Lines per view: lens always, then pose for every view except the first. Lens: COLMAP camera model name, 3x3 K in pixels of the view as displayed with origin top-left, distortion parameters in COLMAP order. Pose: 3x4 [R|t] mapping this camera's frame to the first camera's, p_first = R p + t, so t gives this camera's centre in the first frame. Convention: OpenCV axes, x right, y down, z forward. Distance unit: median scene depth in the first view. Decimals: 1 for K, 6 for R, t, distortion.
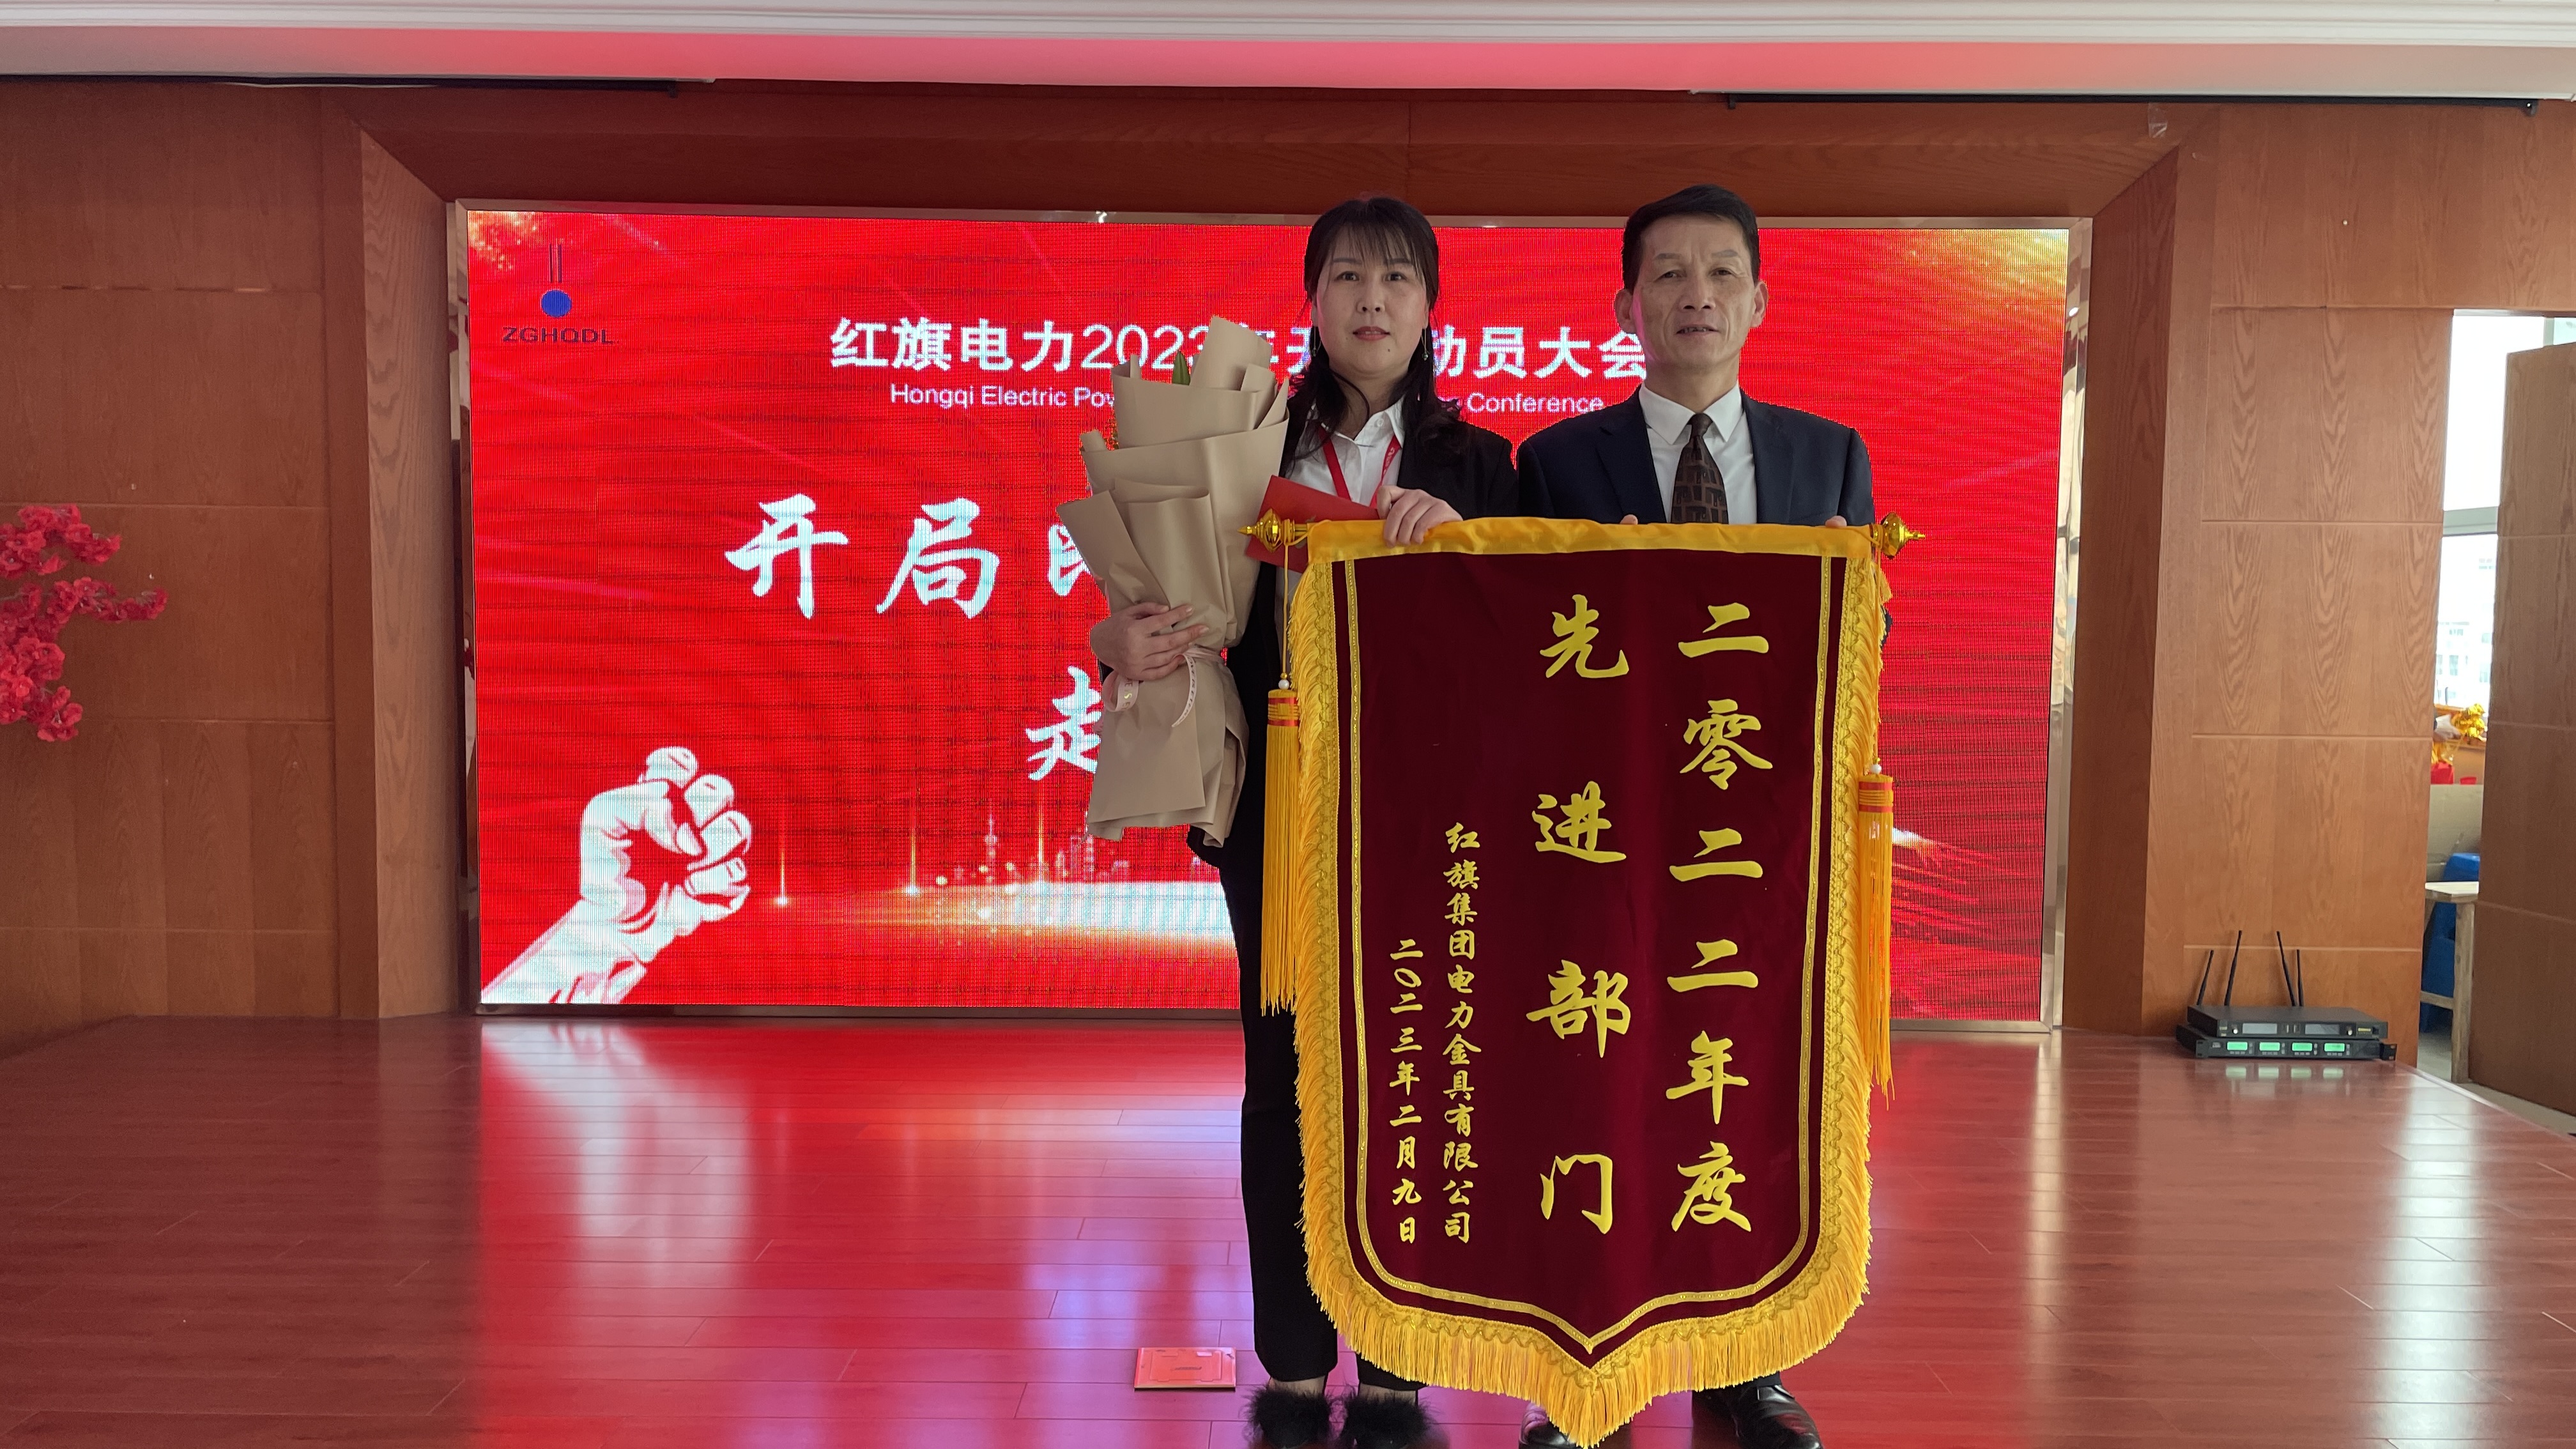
lens RADIAL K [[1963.1, 0, 1289.8], [0, 1963.1, 740.8], [0, 0, 1]] dist [0.099116, -0.135727]
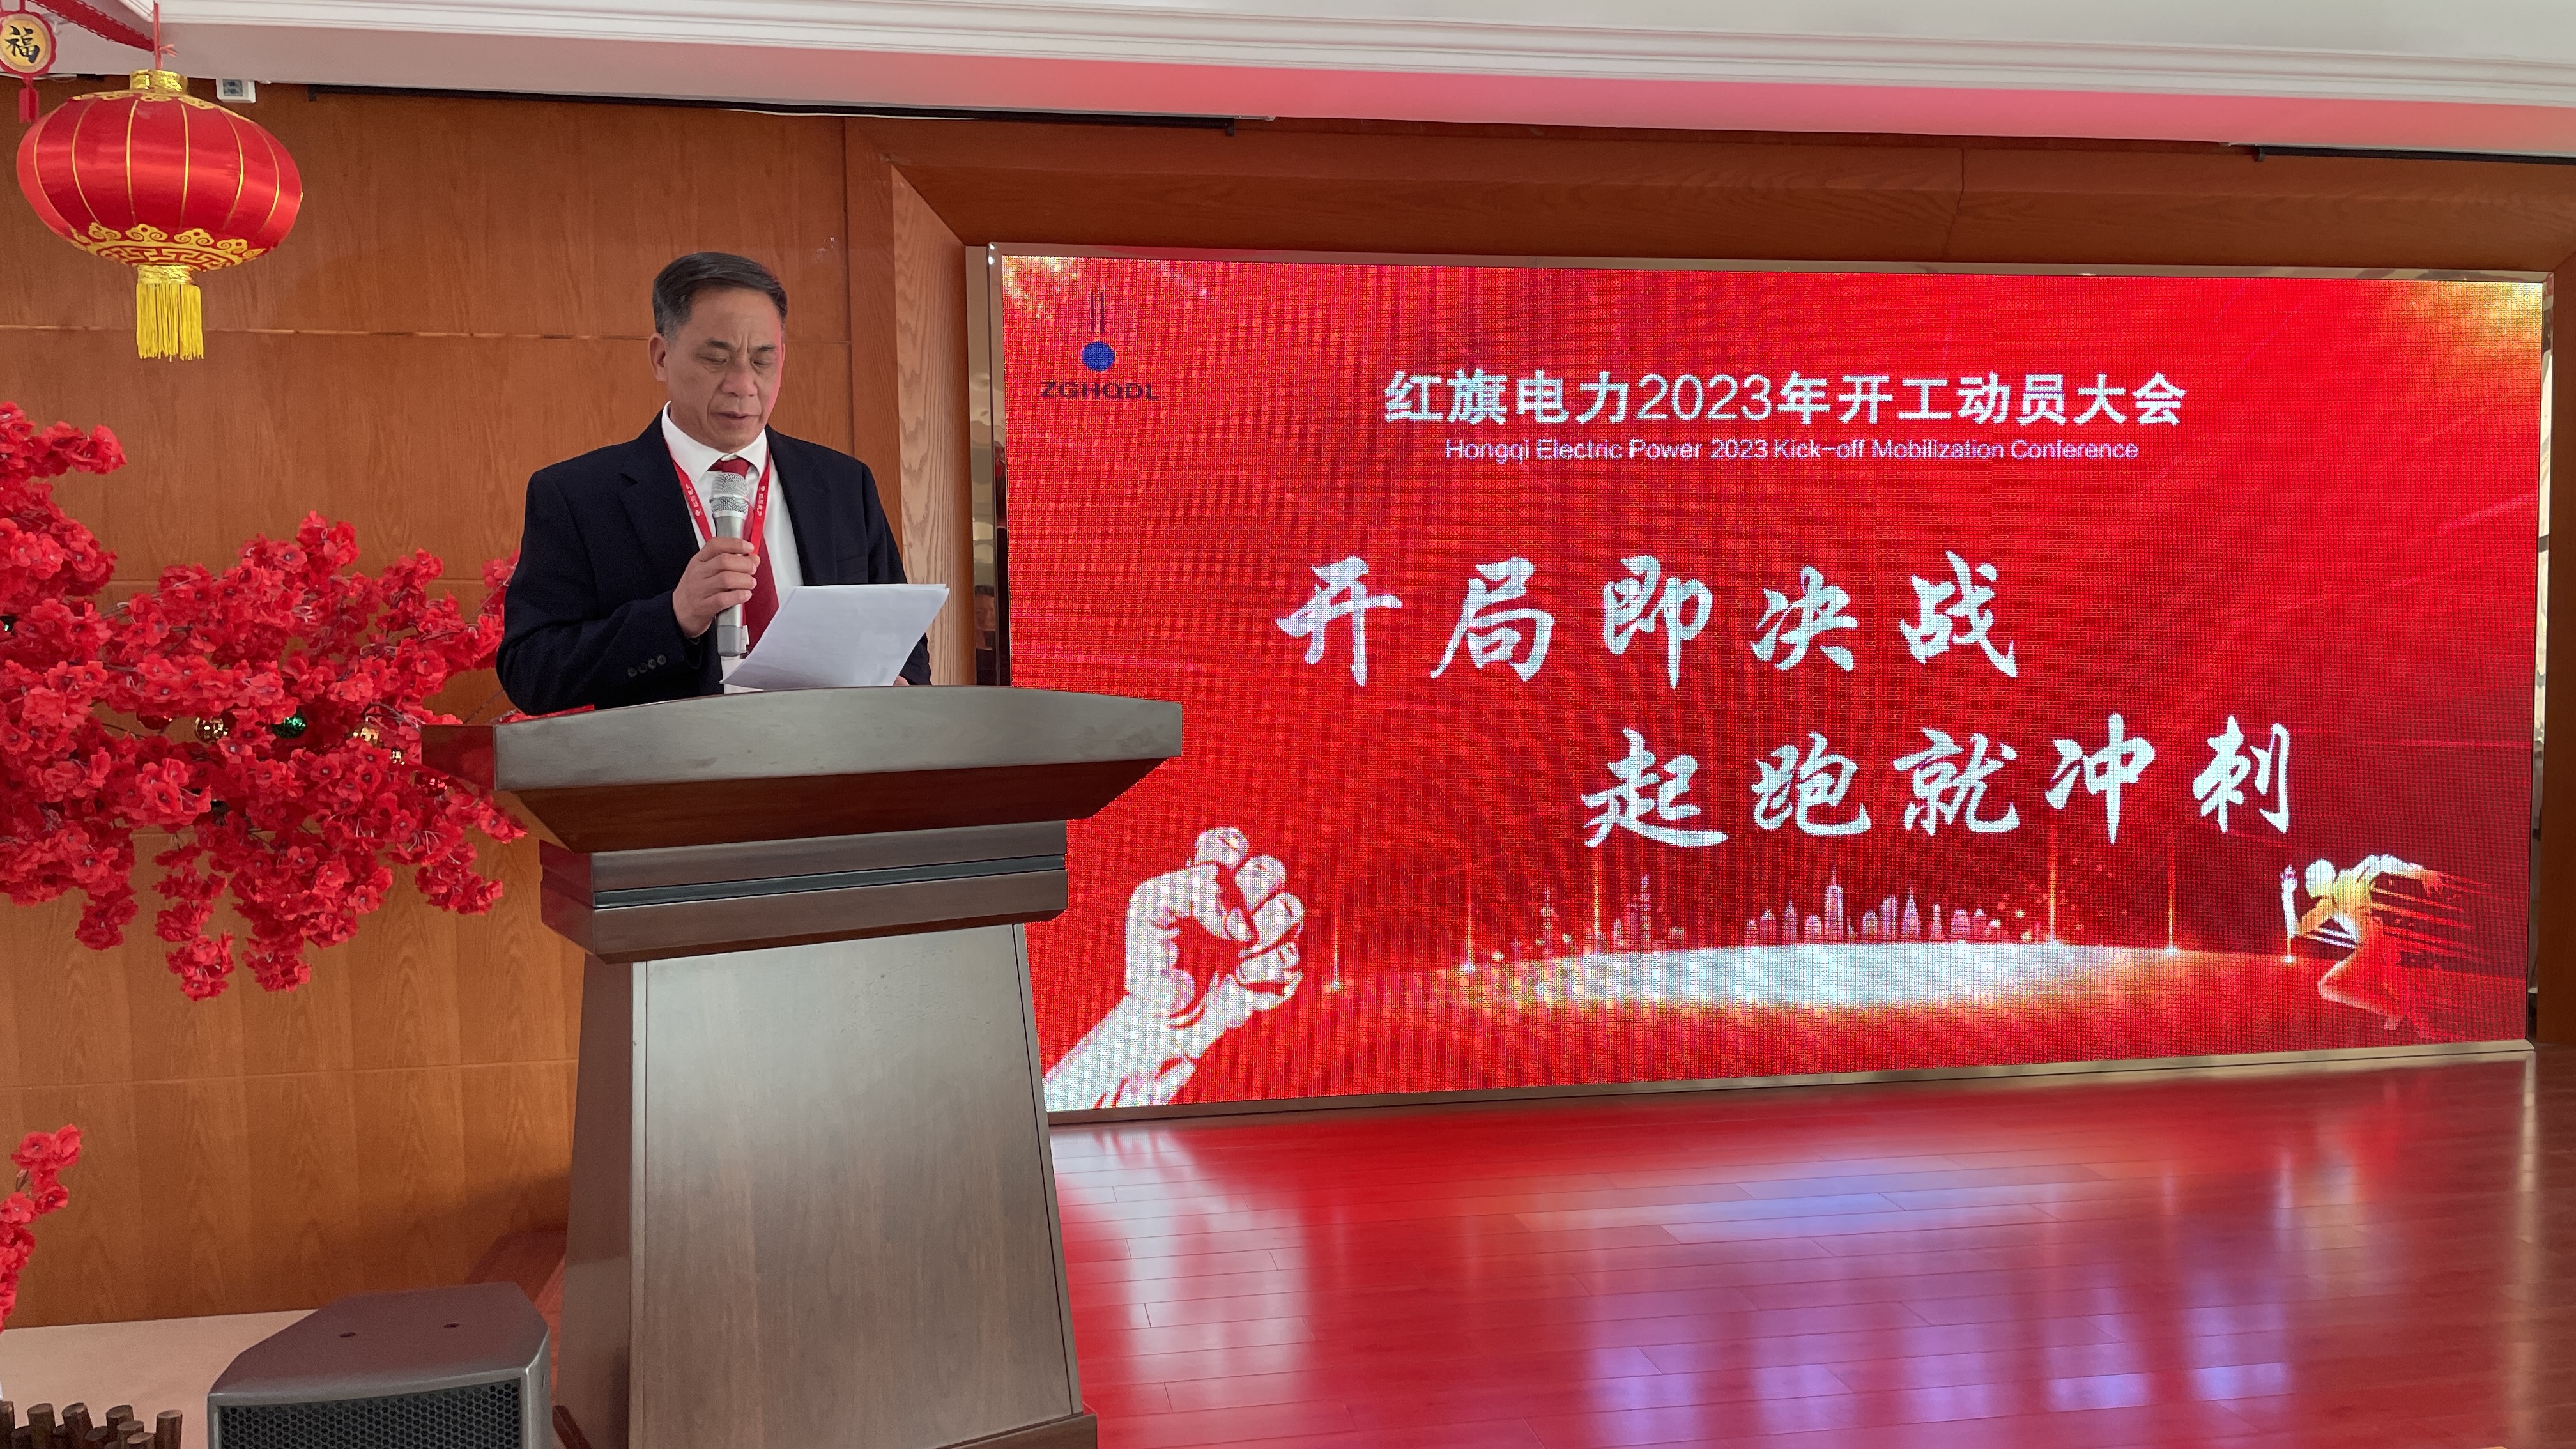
lens RADIAL K [[1963.1, 0, 1304.4], [0, 1963.1, 751.4], [0, 0, 1]] dist [0.099116, -0.135727]
pose [[0.984692, -0.033343, 0.171085, -0.436999], [0.034521, 0.999396, -0.003916, -0.028350], [-0.170851, 0.009762, 0.985249, 0.077080]]
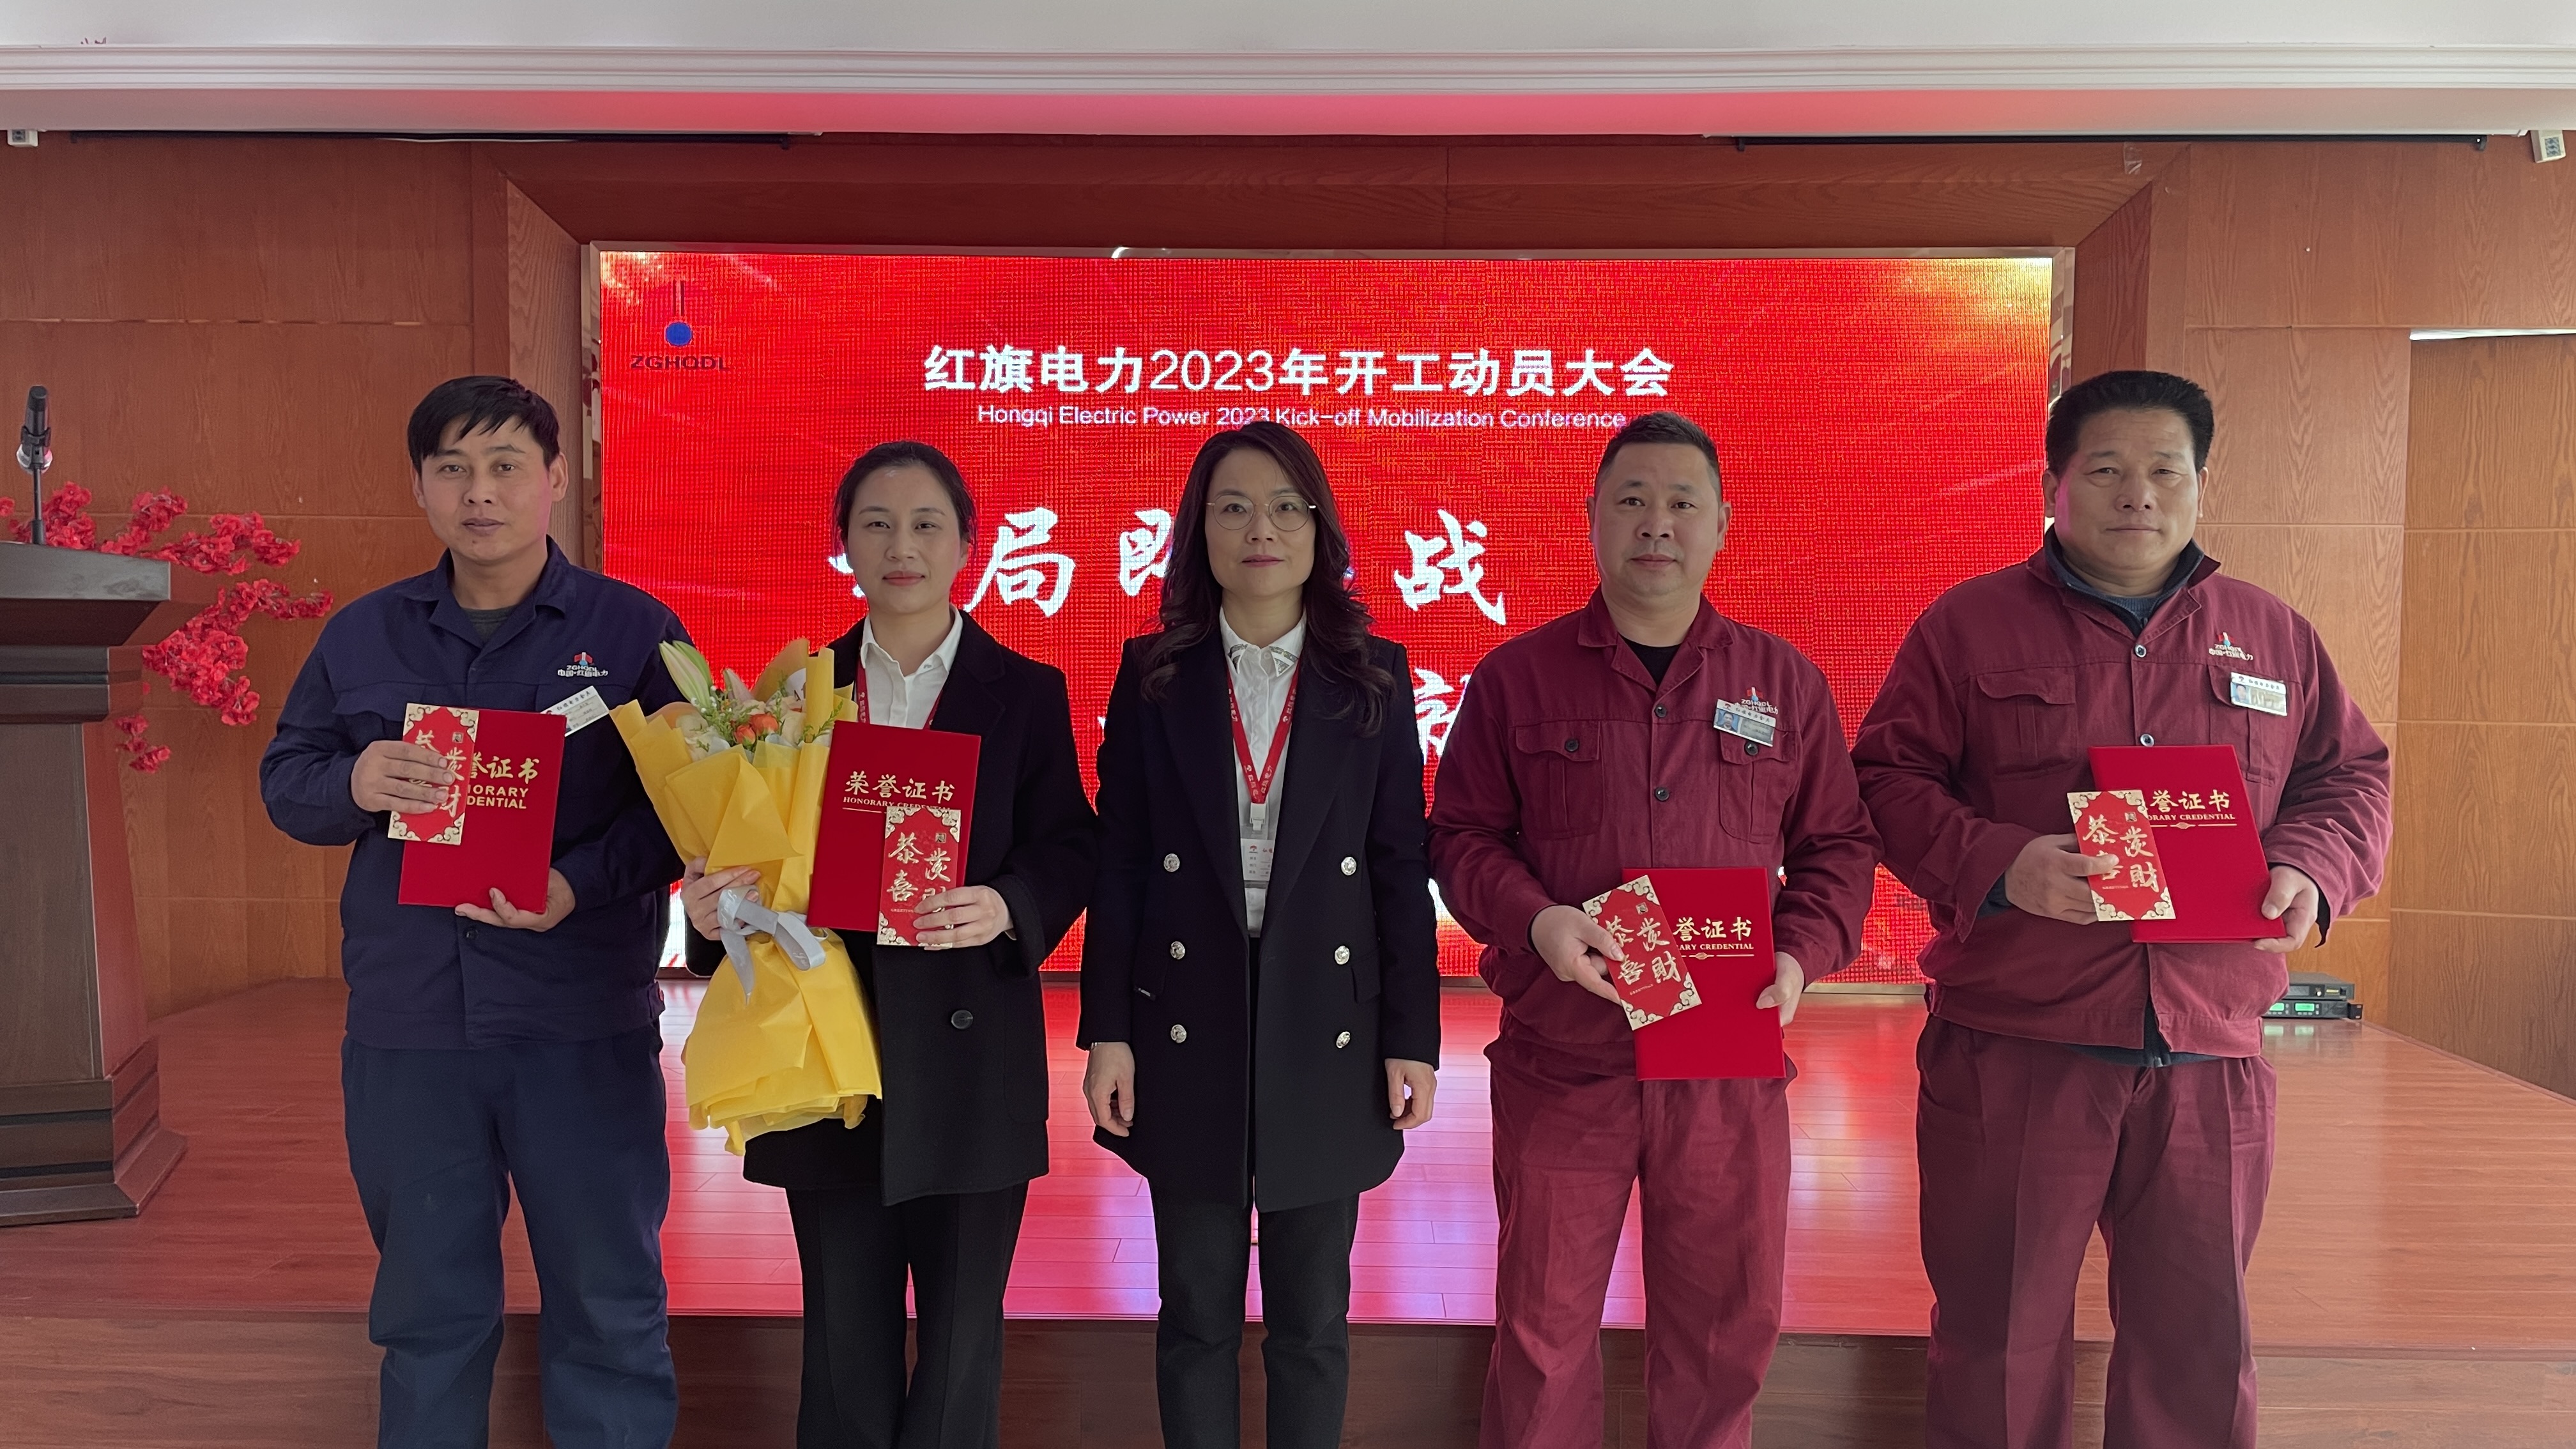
lens RADIAL K [[1963.1, 0, 1285.0], [0, 1963.1, 737.5], [0, 0, 1]] dist [0.099116, -0.135727]
pose [[0.999723, -0.001047, -0.023493, -0.004374], [0.000570, 0.999794, -0.020284, 0.028116], [0.023509, 0.020265, 0.999518, -0.095685]]
